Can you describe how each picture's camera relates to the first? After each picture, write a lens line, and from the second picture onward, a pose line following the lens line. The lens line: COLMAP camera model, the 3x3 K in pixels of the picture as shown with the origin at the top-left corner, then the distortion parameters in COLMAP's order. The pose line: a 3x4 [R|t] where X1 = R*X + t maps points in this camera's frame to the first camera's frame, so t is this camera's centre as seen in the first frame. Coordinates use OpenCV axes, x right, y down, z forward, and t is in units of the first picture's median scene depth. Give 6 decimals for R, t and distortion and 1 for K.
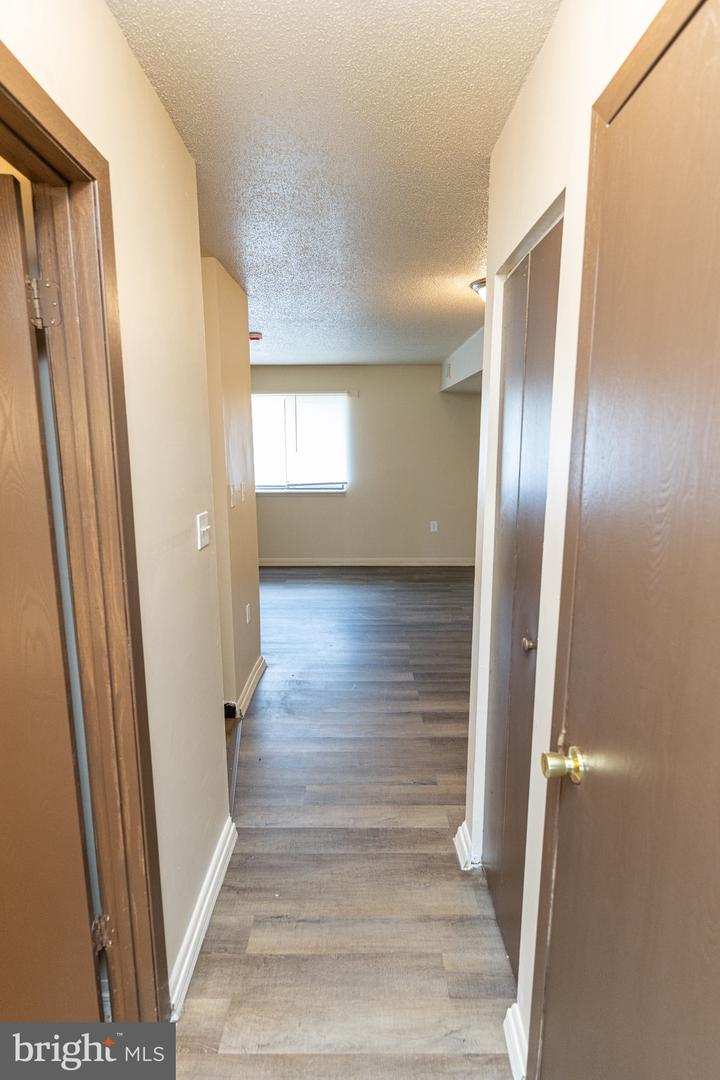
lens RADIAL K [[579.4, 0, 360.3], [0, 579.4, 544.6], [0, 0, 1]] dist [-0.002013, -0.000057]
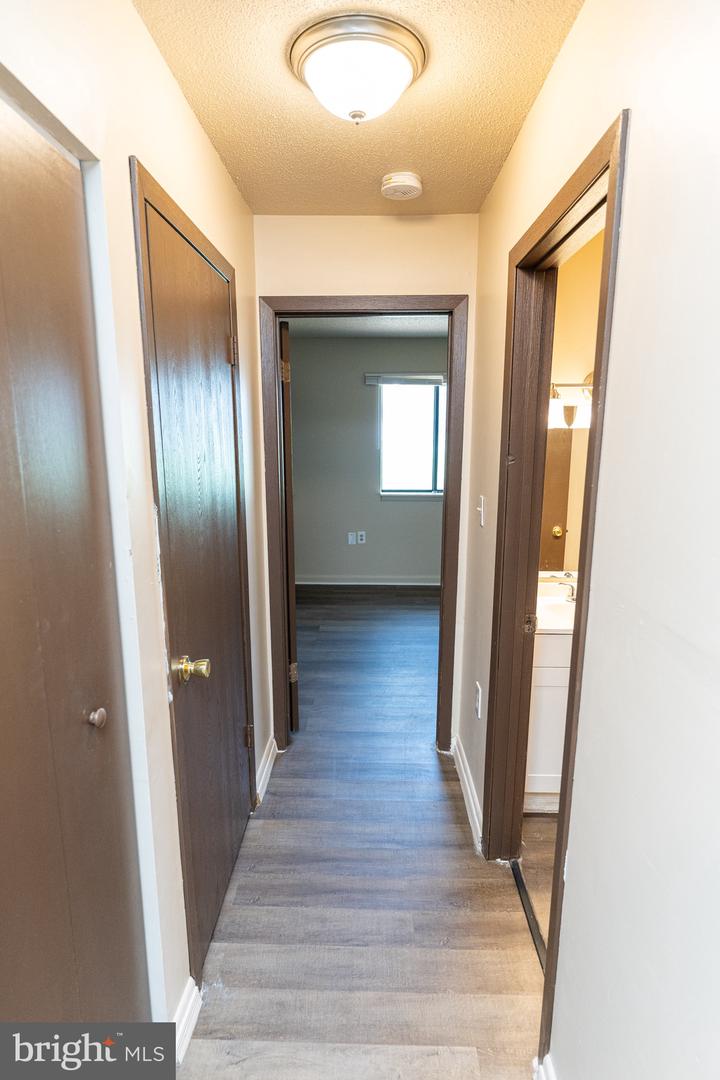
lens RADIAL K [[579.4, 0, 361.0], [0, 579.4, 544.0], [0, 0, 1]] dist [-0.002013, -0.000057]
pose [[-0.999518, -0.010563, 0.029203, -0.065147], [0.000374, 0.936208, 0.351445, -0.296859], [-0.031052, 0.351287, -0.935753, 1.636701]]
